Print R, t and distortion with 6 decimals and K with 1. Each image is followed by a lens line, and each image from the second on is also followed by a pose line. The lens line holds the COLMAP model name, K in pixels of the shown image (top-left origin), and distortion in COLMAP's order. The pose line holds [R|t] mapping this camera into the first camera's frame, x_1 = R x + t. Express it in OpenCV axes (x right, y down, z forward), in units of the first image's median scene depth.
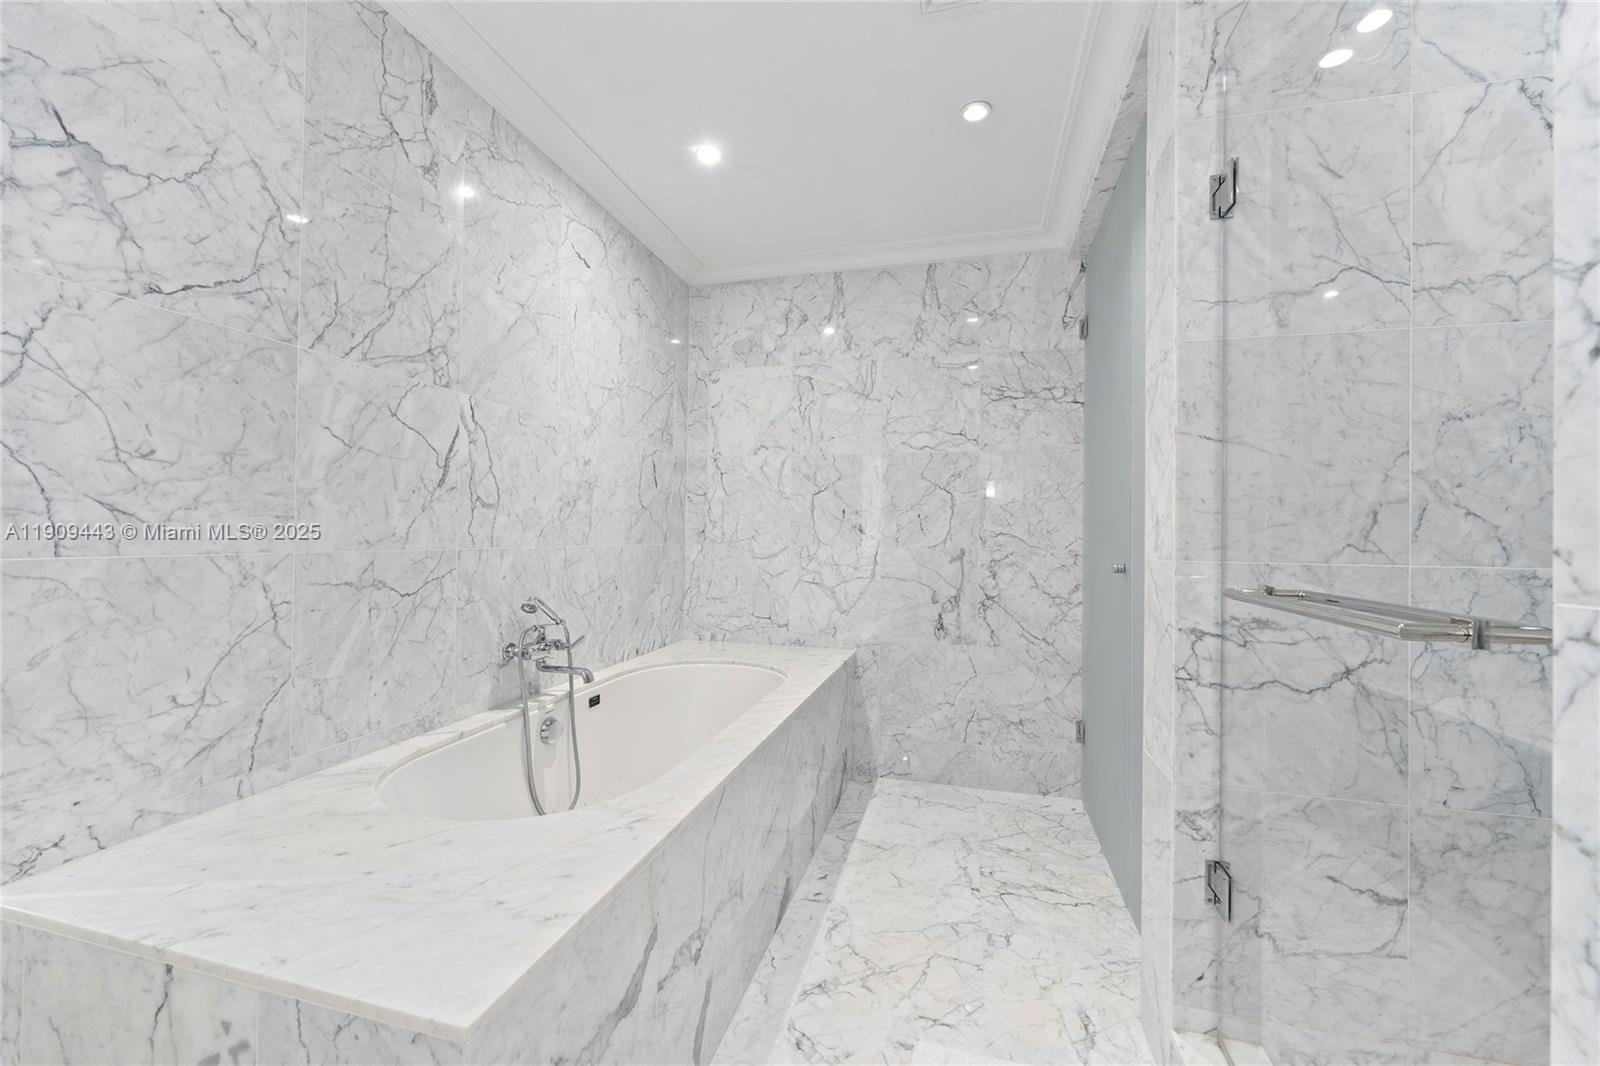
lens RADIAL K [[616.0, 0, 808.5], [0, 616.0, 536.7], [0, 0, 1]] dist [-0.006945, -0.000036]
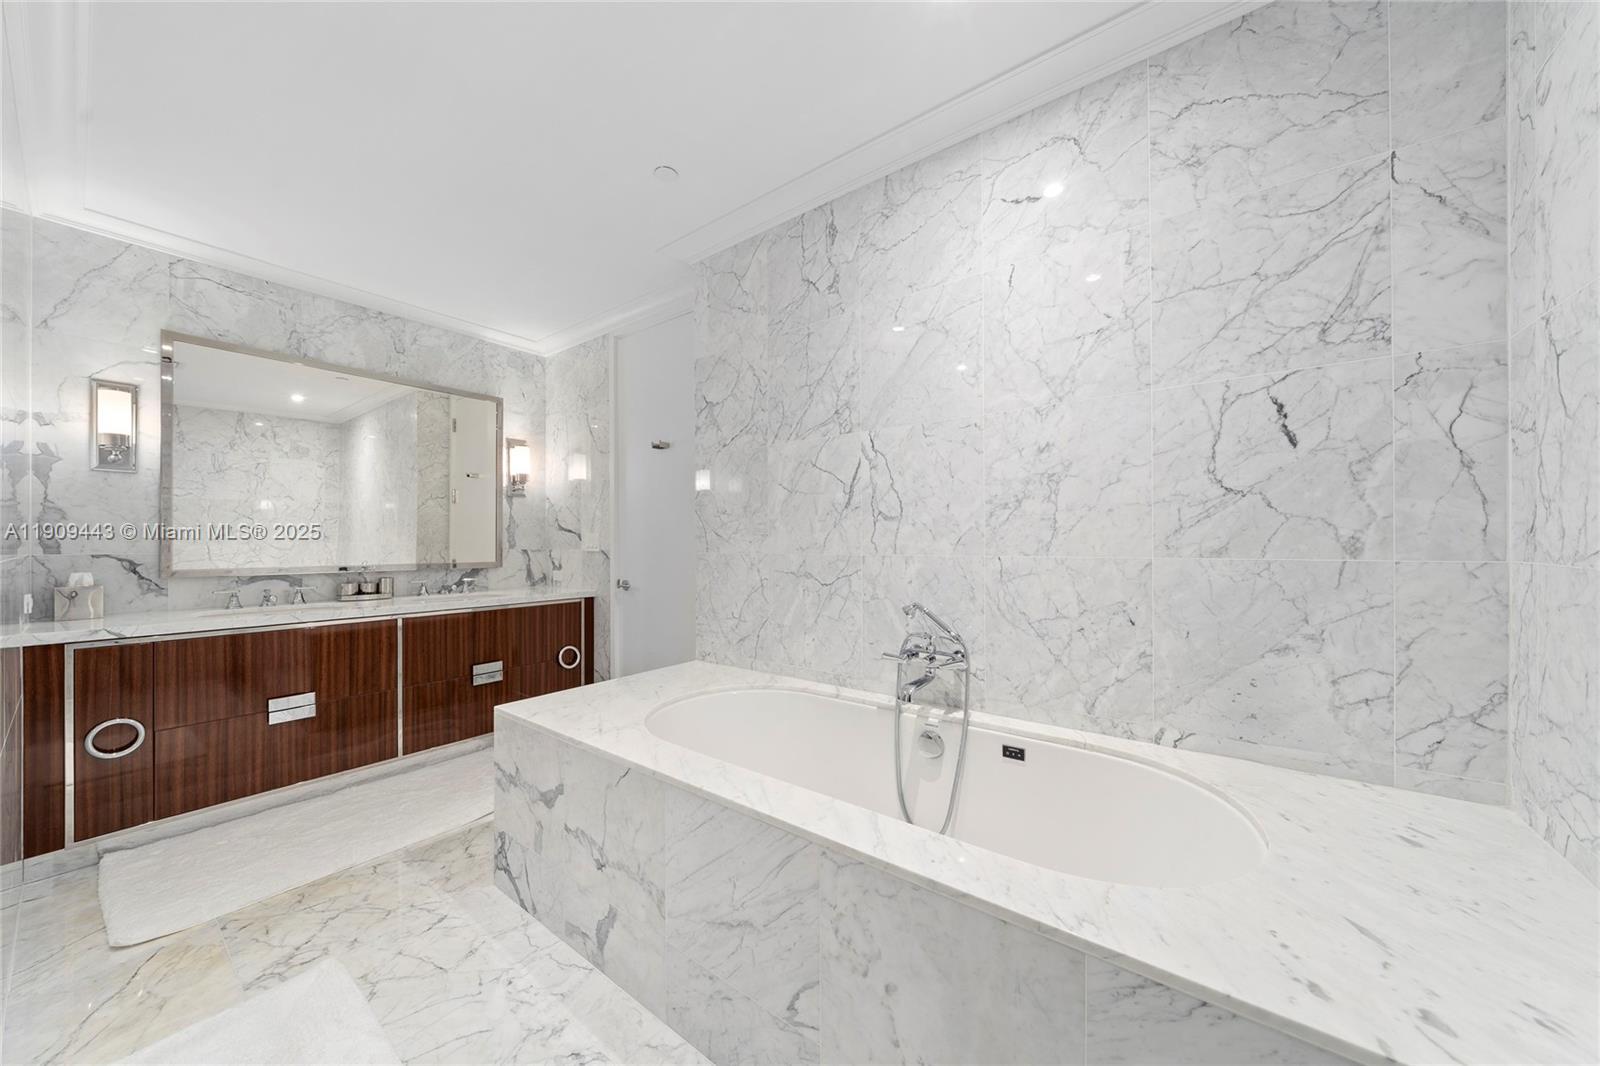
lens RADIAL K [[546.8, 0, 806.0], [0, 546.8, 540.2], [0, 0, 1]] dist [-0.006295, -0.000077]
pose [[-0.378715, -0.009479, -0.925465, 0.528306], [0.001241, 0.999941, -0.010750, 0.002171], [0.925512, -0.005219, -0.378681, 1.334197]]
